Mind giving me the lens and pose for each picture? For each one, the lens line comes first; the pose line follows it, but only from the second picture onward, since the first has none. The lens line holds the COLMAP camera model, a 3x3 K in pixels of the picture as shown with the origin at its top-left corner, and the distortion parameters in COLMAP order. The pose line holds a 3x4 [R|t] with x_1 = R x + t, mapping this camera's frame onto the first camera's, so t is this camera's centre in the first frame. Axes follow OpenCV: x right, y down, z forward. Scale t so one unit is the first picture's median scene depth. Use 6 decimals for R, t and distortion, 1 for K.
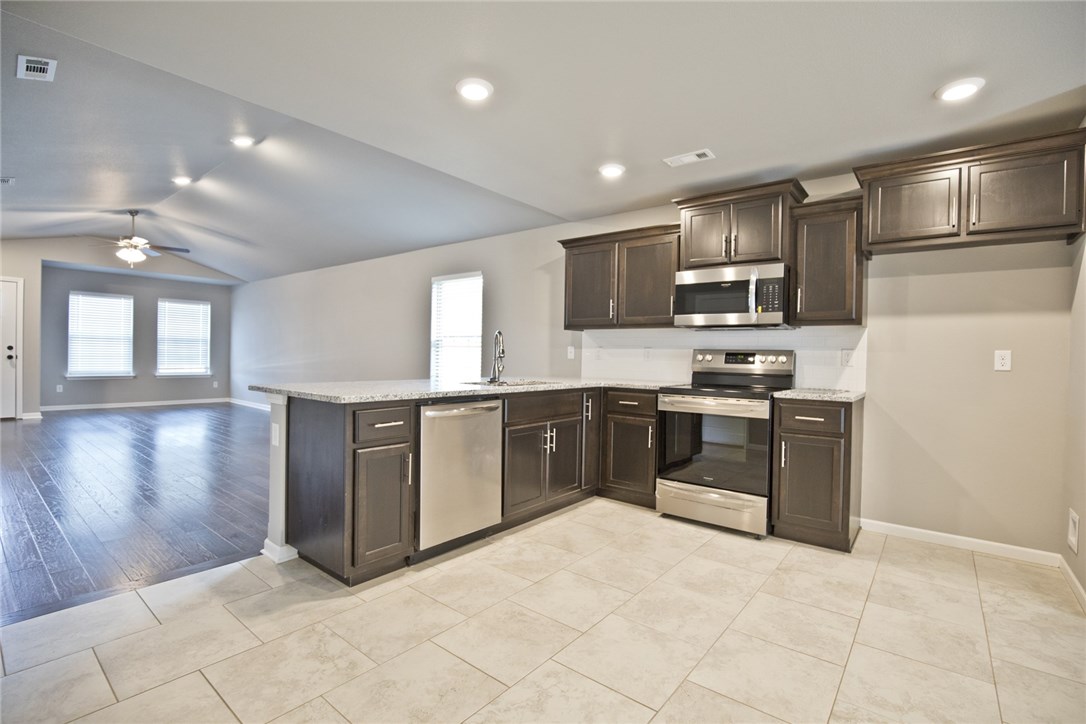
lens RADIAL K [[499.1, 0, 547.5], [0, 499.1, 361.4], [0, 0, 1]] dist [-0.034987, 0.006064]
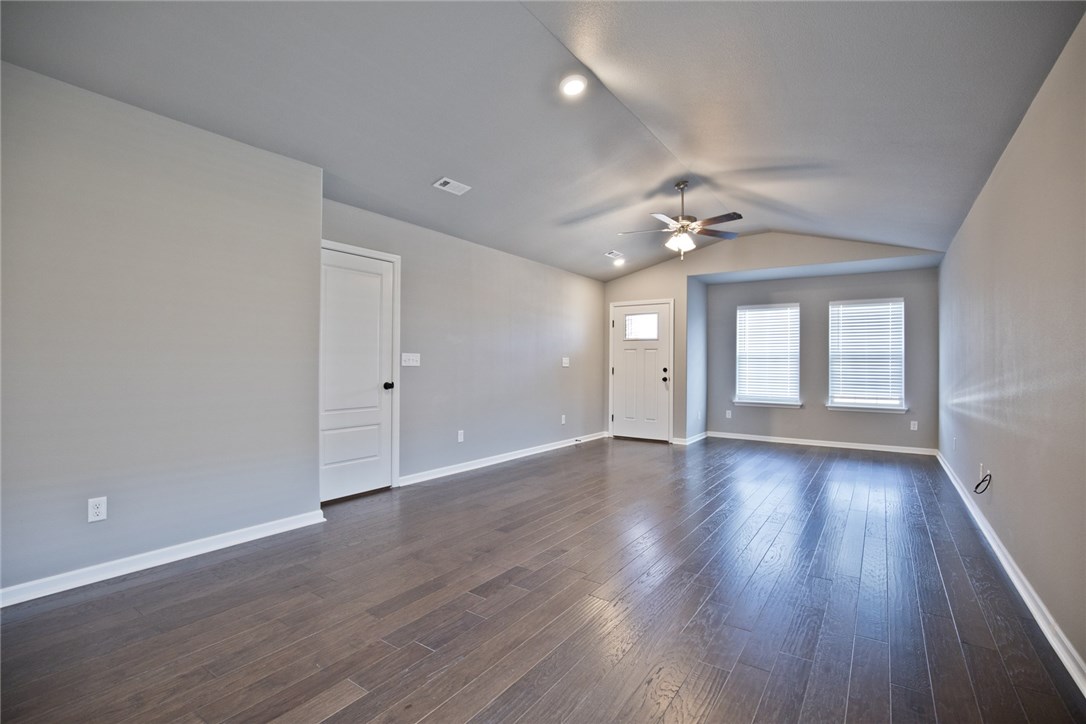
lens RADIAL K [[499.1, 0, 546.1], [0, 499.1, 363.8], [0, 0, 1]] dist [-0.034987, 0.006064]
pose [[0.079933, -0.021574, -0.996567, -0.214427], [-0.020782, 0.999512, -0.023304, -0.022083], [0.996584, 0.022573, 0.079445, 1.282320]]
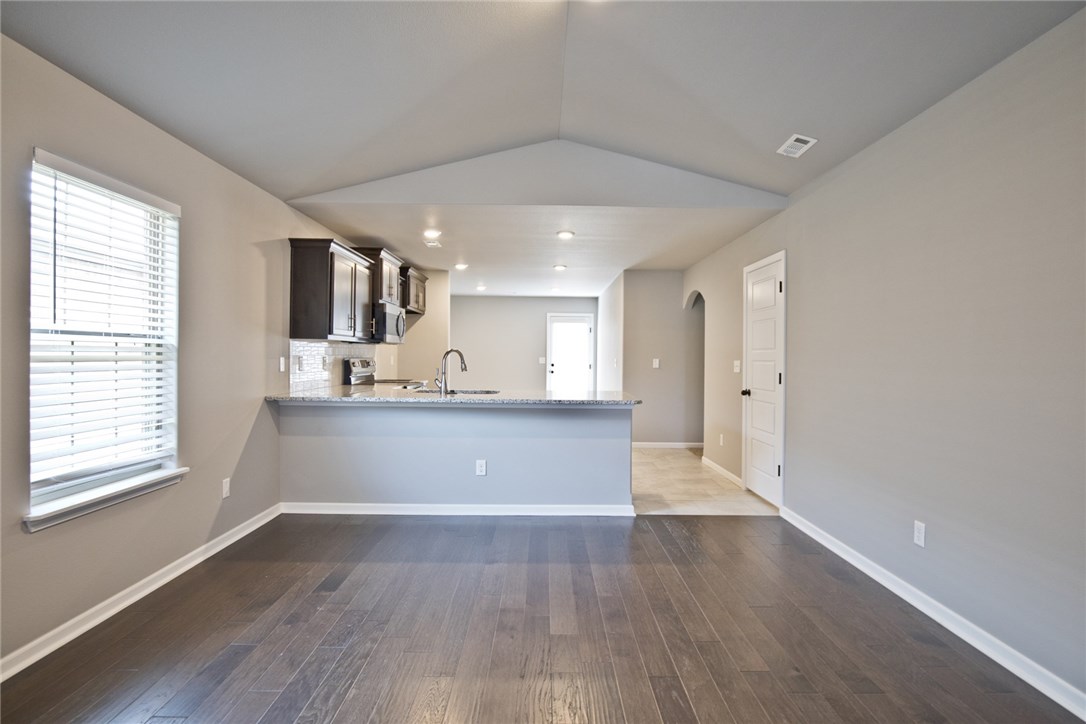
lens RADIAL K [[556.0, 0, 544.3], [0, 556.0, 359.9], [0, 0, 1]] dist [-0.026277, 0.001087]
pose [[-0.627361, -0.034369, 0.777970, -1.178014], [-0.013983, 0.999362, 0.032874, -0.076844], [-0.778603, 0.009746, -0.627441, 1.578684]]
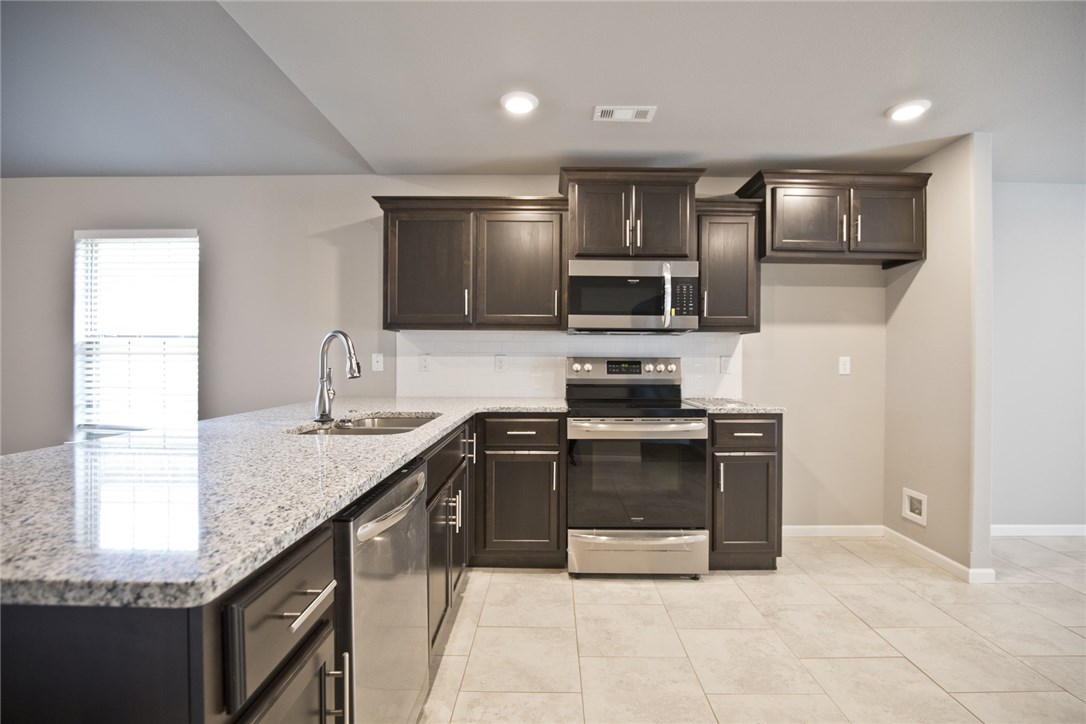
lens RADIAL K [[499.1, 0, 549.4], [0, 499.1, 359.9], [0, 0, 1]] dist [-0.034987, 0.006064]
pose [[0.785277, -0.017267, 0.618903, -0.248211], [0.017906, 0.999826, 0.005175, -0.025585], [-0.618885, 0.007018, 0.785450, 0.392303]]
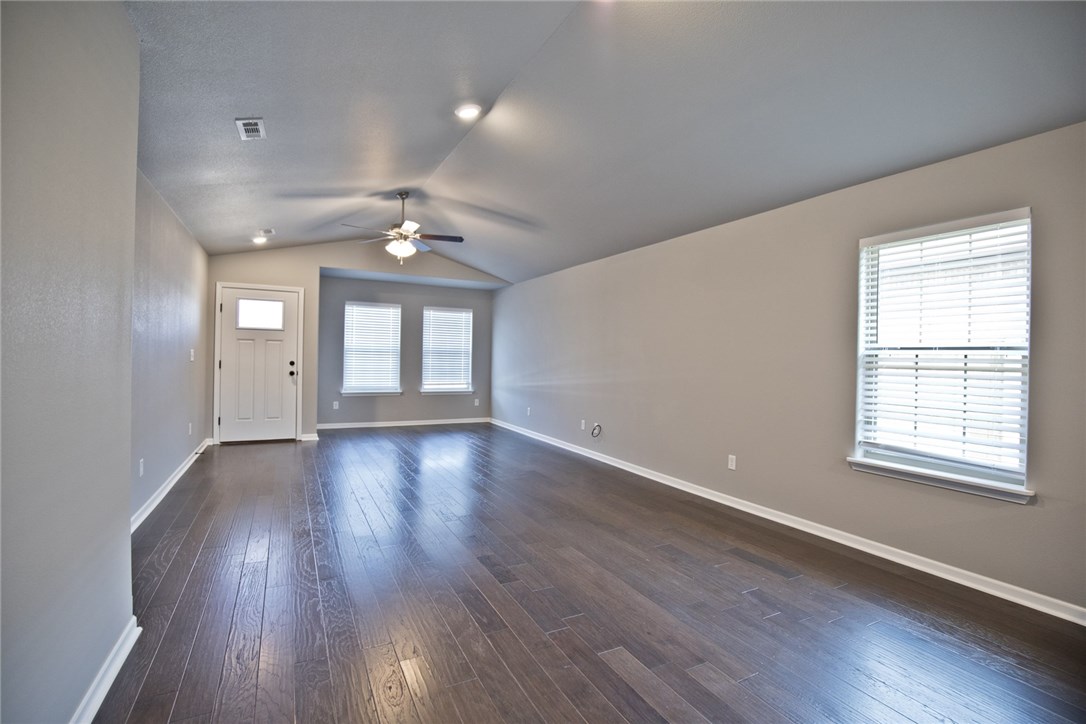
lens RADIAL K [[499.1, 0, 551.0], [0, 499.1, 363.4], [0, 0, 1]] dist [-0.034987, 0.006064]
pose [[0.918788, 0.002781, -0.394743, -0.536089], [-0.006802, 0.999938, -0.008787, -0.043542], [0.394694, 0.010759, 0.918750, 0.614607]]
